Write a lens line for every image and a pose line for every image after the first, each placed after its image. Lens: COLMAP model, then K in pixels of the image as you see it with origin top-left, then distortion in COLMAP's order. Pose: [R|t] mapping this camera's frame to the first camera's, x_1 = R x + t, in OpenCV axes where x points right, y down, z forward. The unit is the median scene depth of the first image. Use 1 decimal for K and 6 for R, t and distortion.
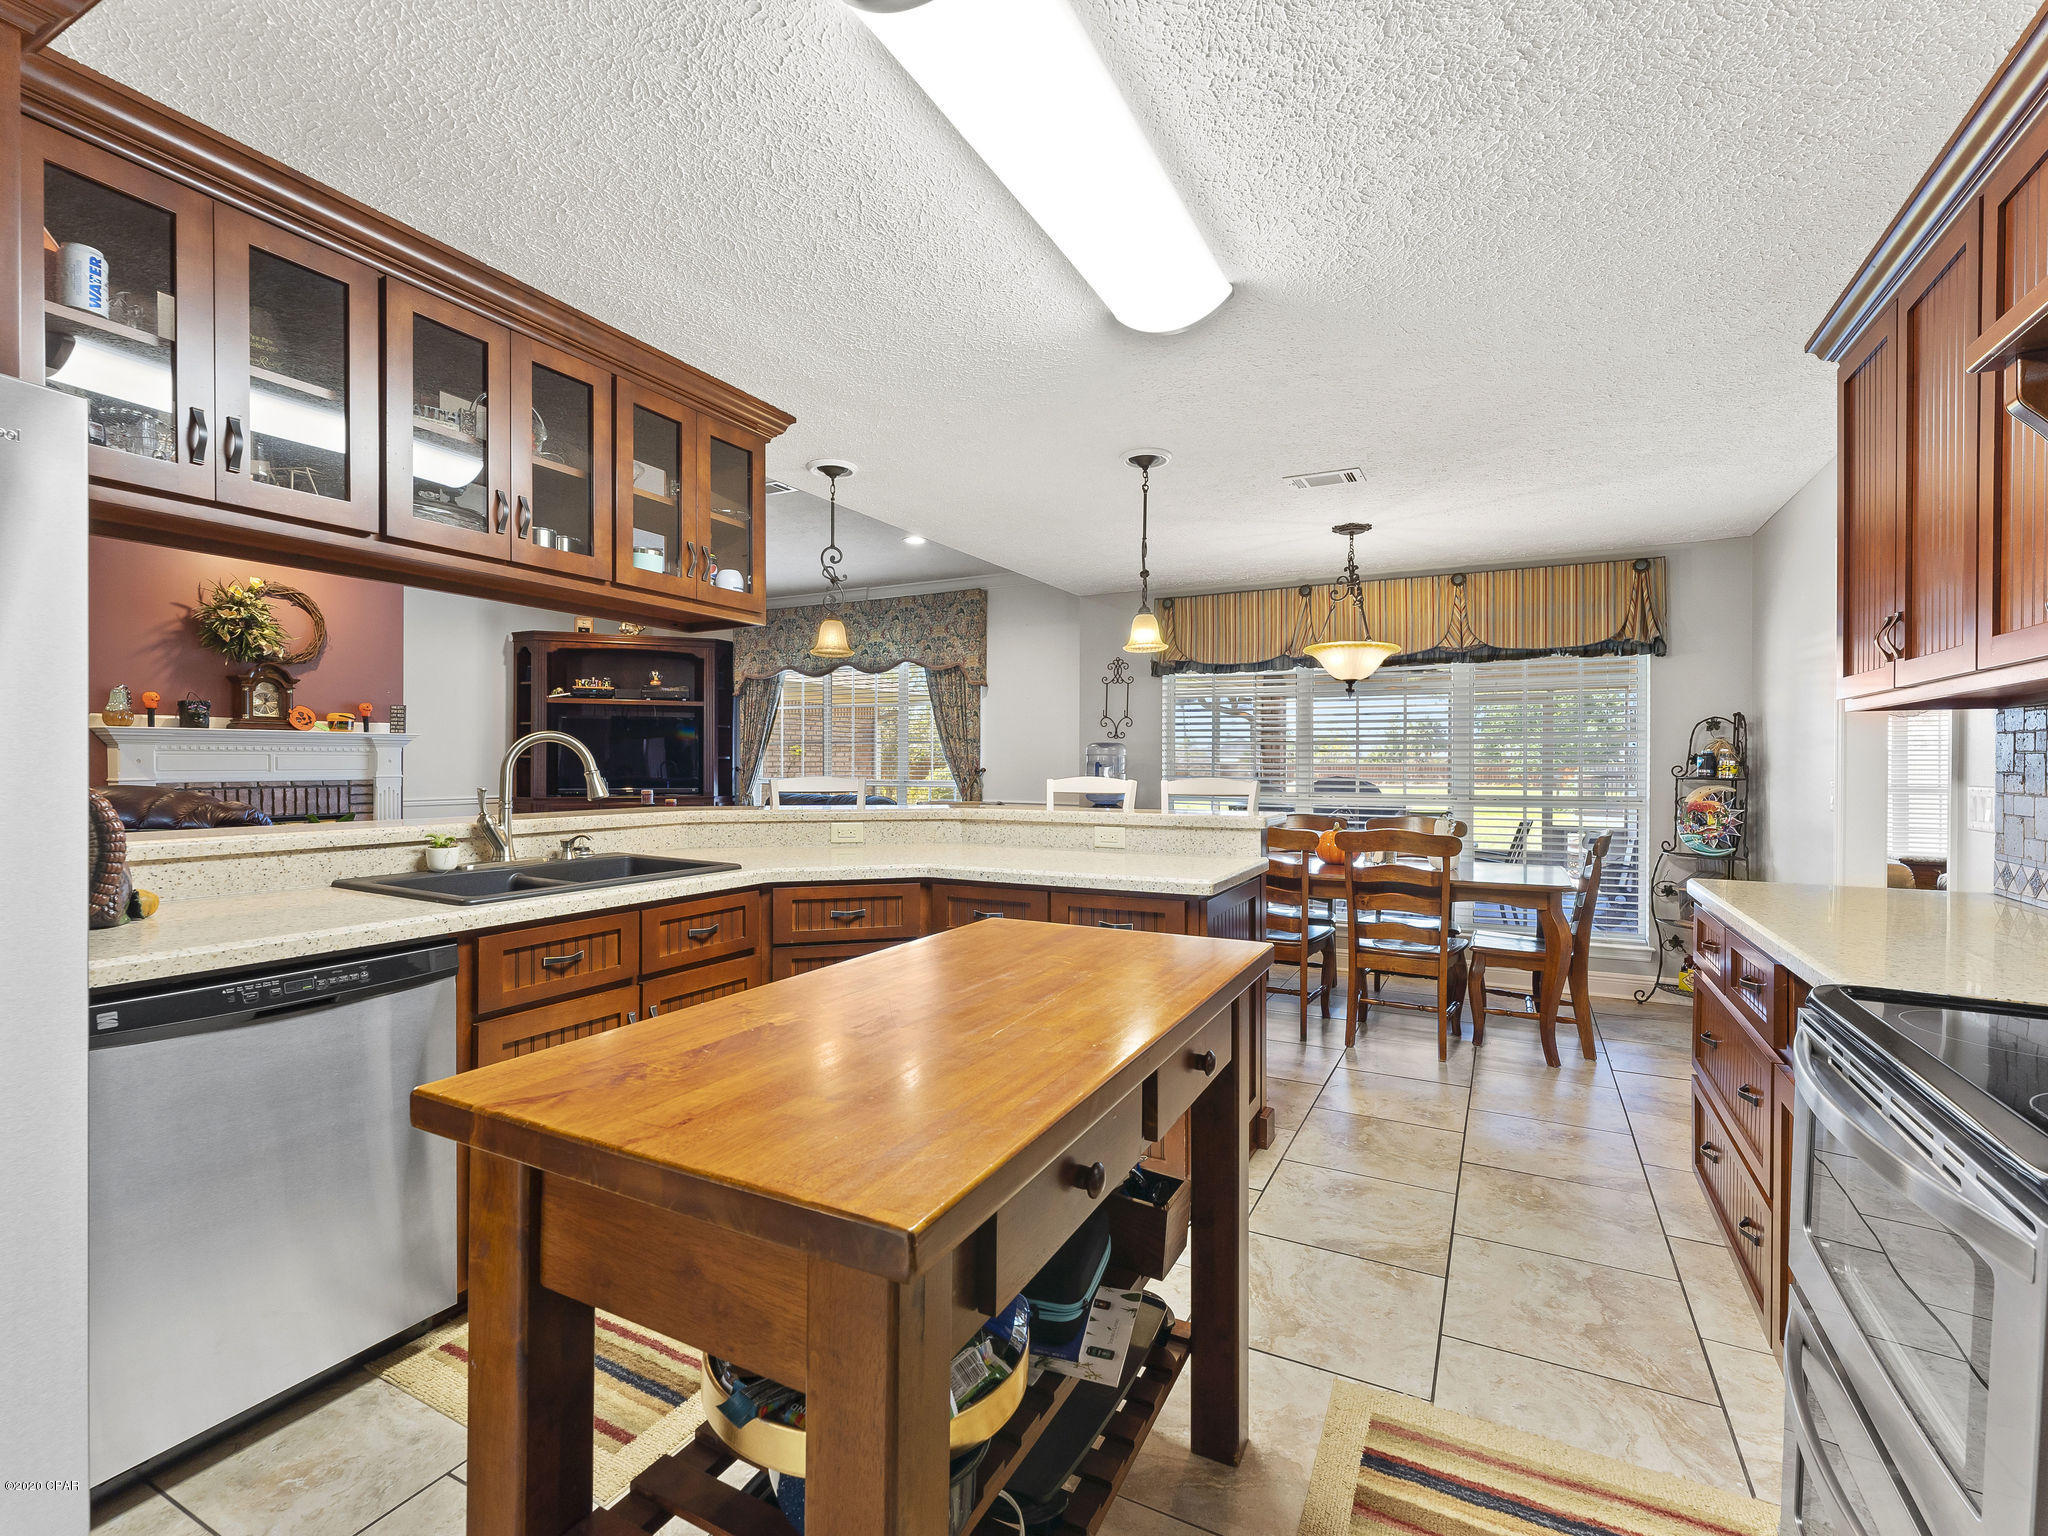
lens RADIAL K [[929.2, 0, 1020.8], [0, 929.2, 771.4], [0, 0, 1]] dist [-0.001015, 0.000250]
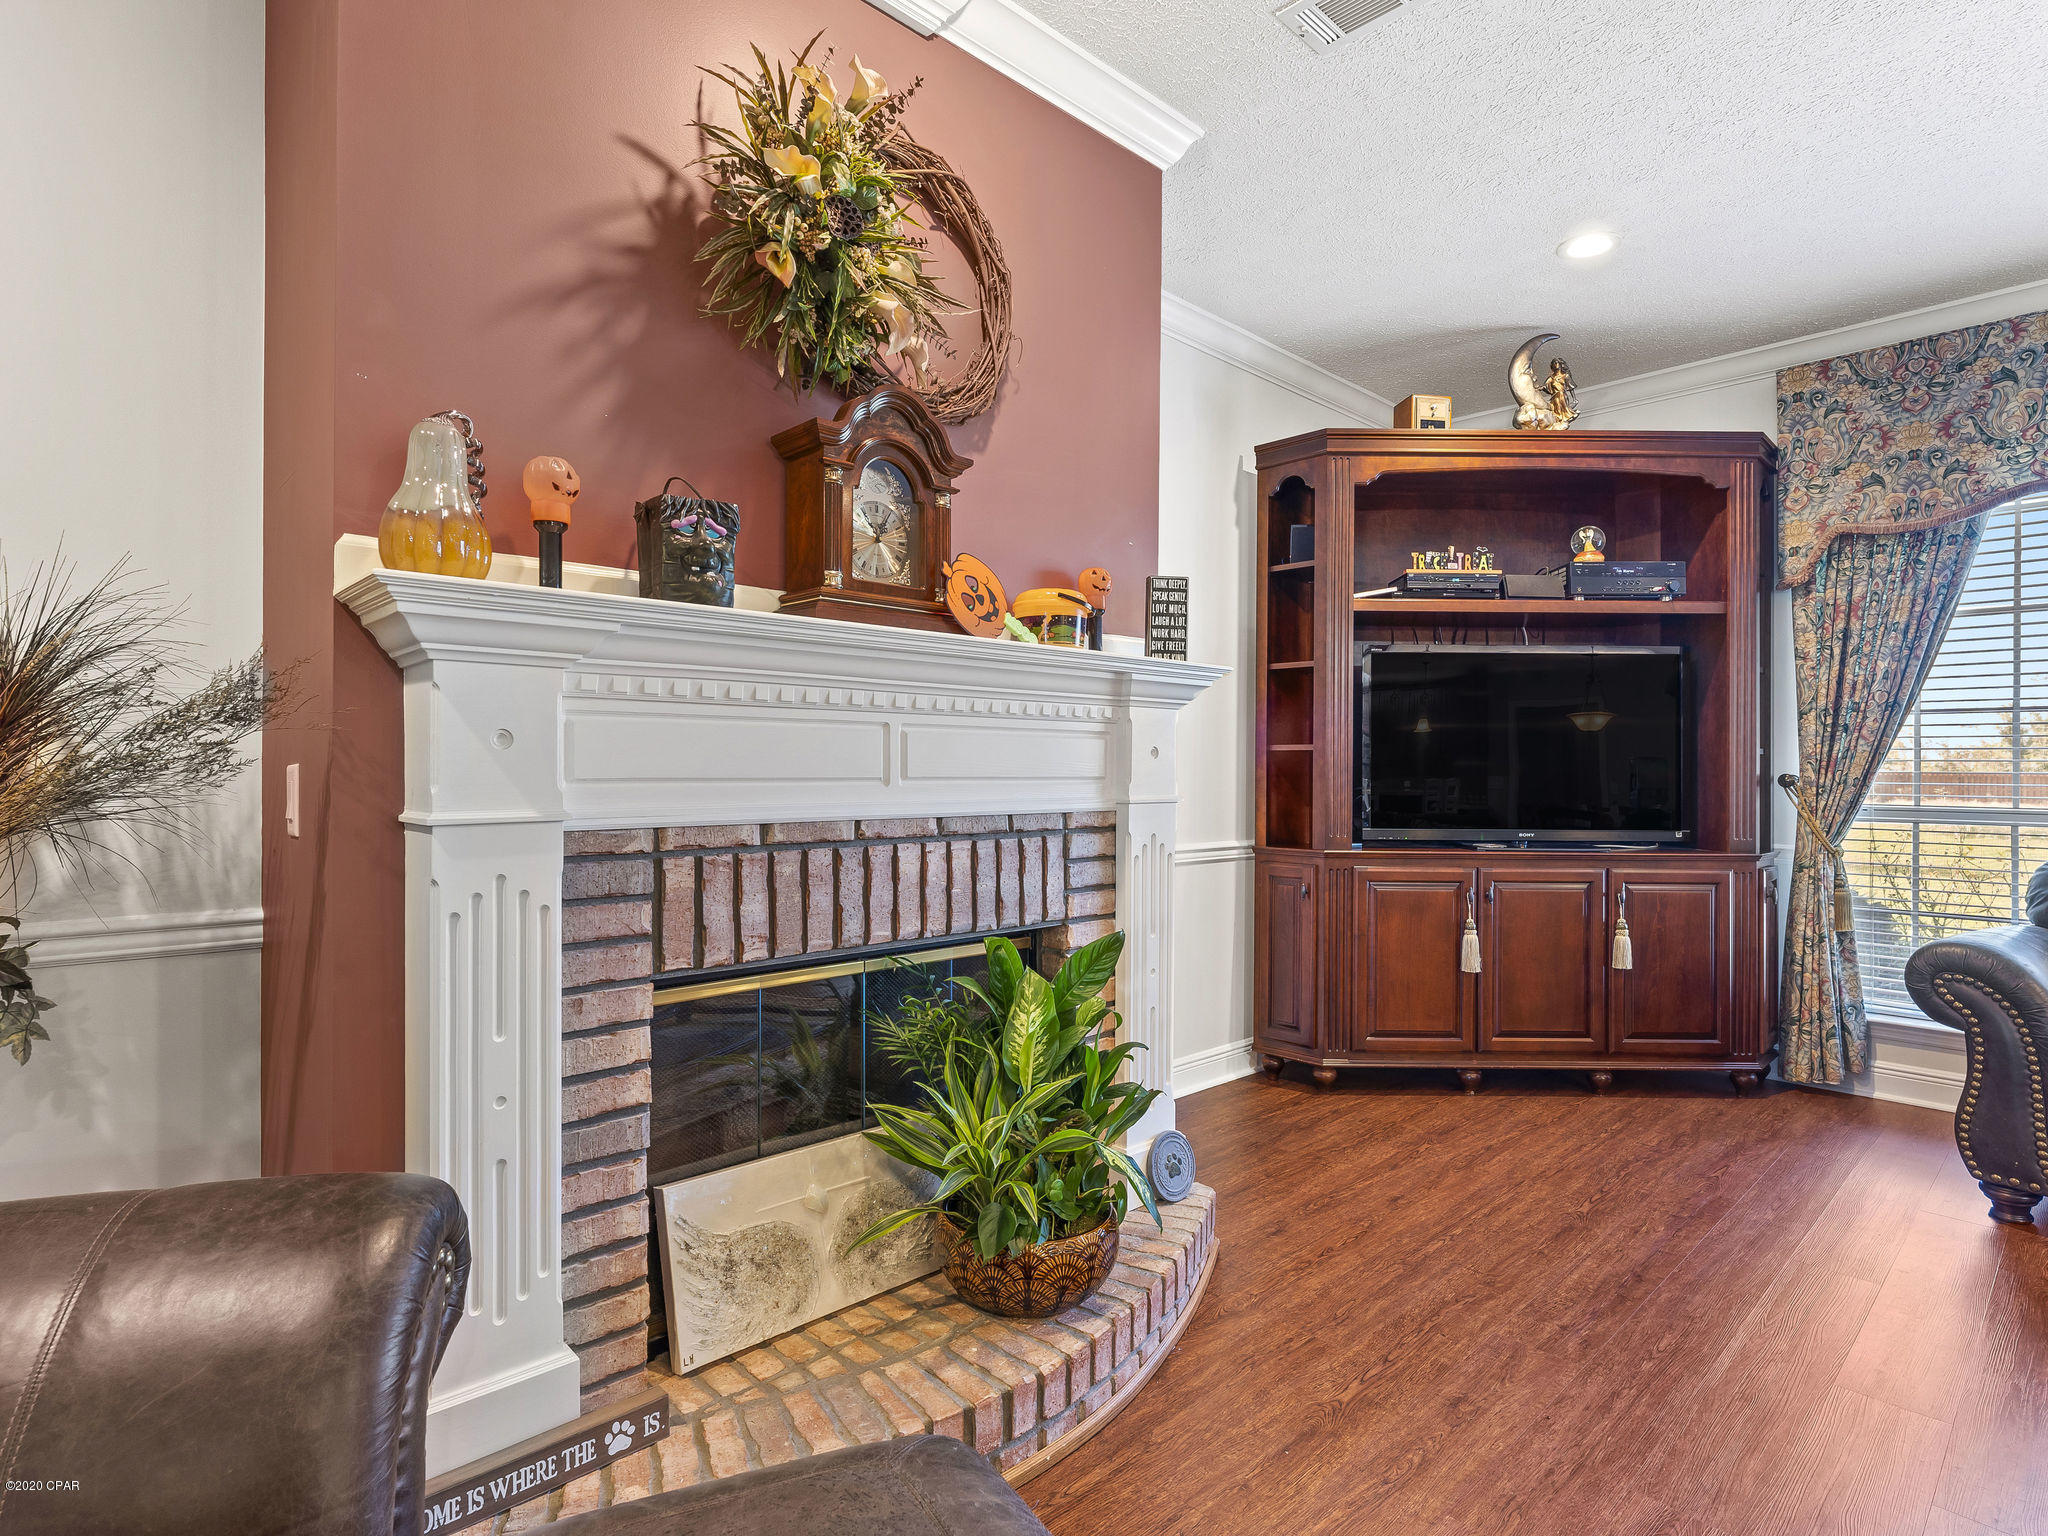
lens RADIAL K [[1047.6, 0, 1024.0], [0, 1047.6, 768.0], [0, 0, 1]] dist [-0.002616, -0.000714]
pose [[0.945959, 0.000764, -0.324287, -0.671996], [-0.004837, 0.999919, -0.011755, -0.001233], [0.324252, 0.012689, 0.945886, 0.719266]]
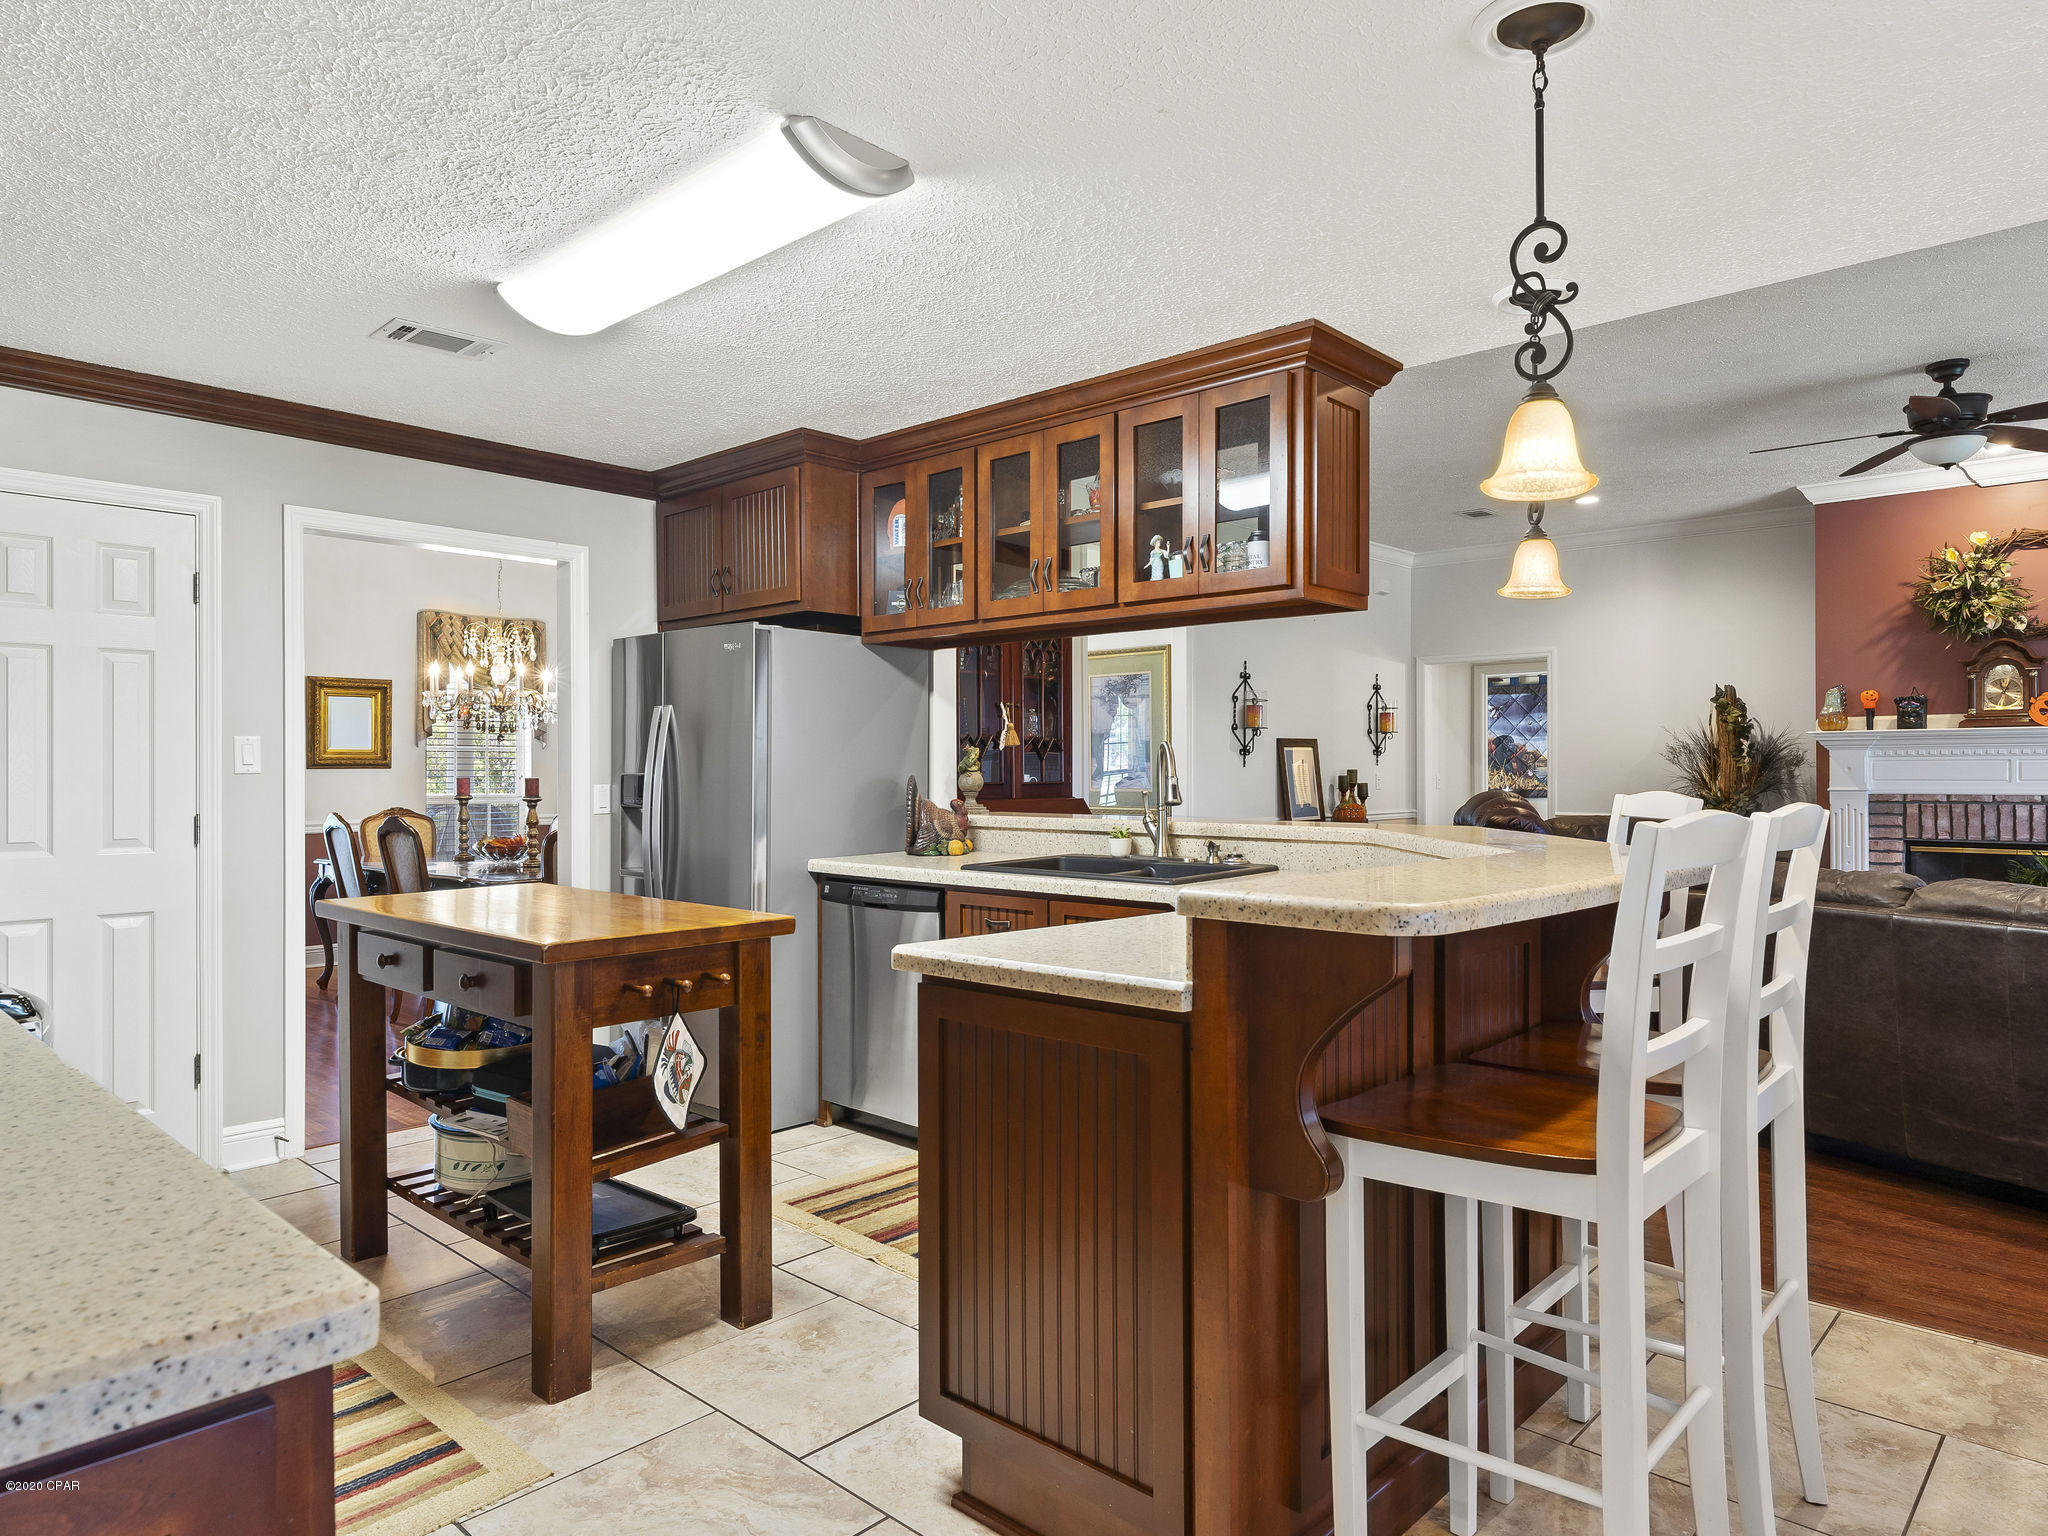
lens RADIAL K [[1262.5, 0, 1024.0], [0, 1262.5, 768.0], [0, 0, 1]] dist [-0.001909, -0.000535]
pose [[-0.262993, -0.004083, -0.964789, 0.394288], [-0.008139, 0.999965, -0.002013, -0.002737], [0.964764, 0.007323, -0.263017, 0.499480]]
